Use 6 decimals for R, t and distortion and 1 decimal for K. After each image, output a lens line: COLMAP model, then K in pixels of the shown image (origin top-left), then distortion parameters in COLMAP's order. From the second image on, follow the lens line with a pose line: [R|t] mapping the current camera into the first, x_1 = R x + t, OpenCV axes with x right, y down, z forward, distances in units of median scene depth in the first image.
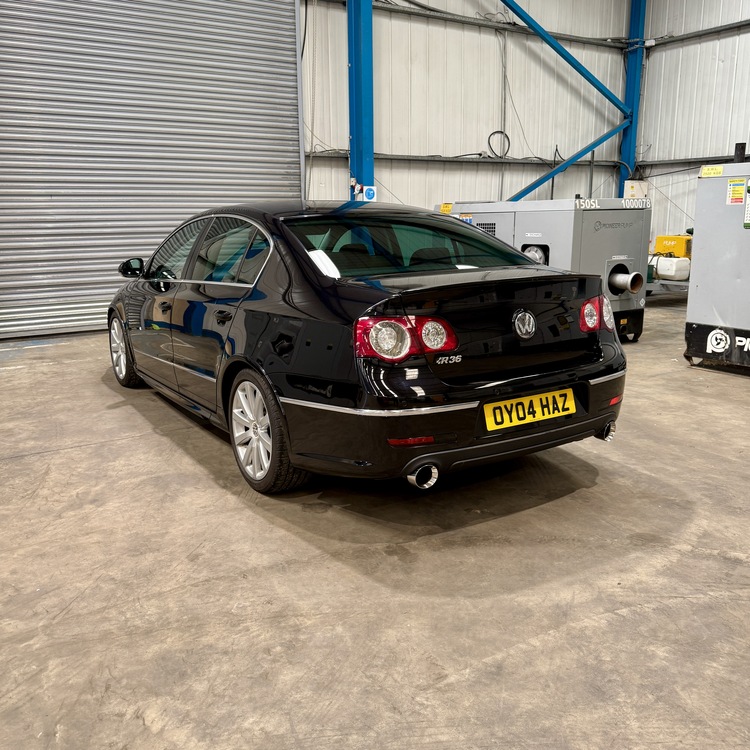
lens RADIAL K [[738.5, 0, 373.3], [0, 738.5, 371.0], [0, 0, 1]] dist [0.034736, 0.000000]
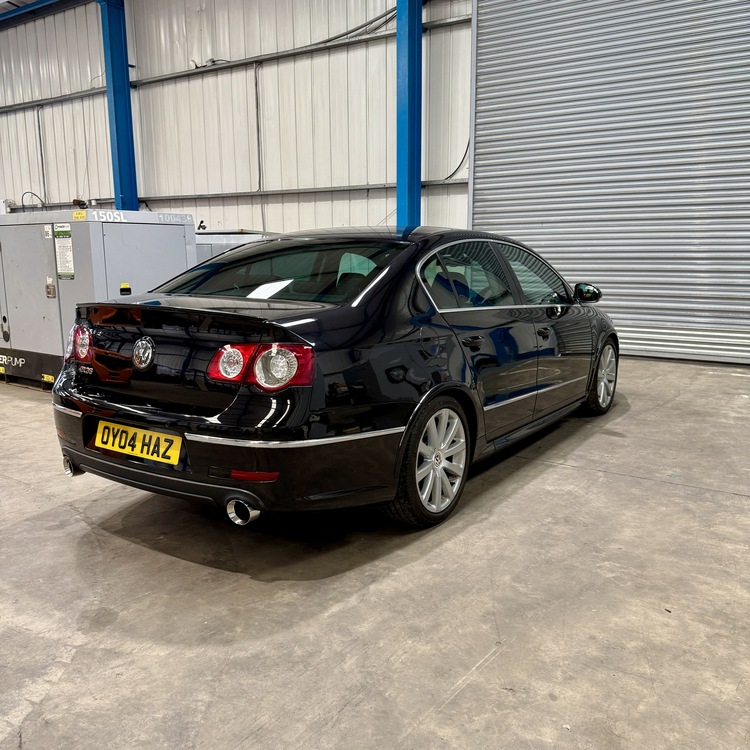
lens RADIAL K [[738.5, 0, 378.4], [0, 738.5, 377.1], [0, 0, 1]] dist [0.034736, 0.000000]
pose [[0.357389, 0.163537, -0.919526, 1.161740], [-0.184405, 0.977524, 0.102180, -0.181823], [0.915570, 0.133047, 0.379514, 0.884753]]
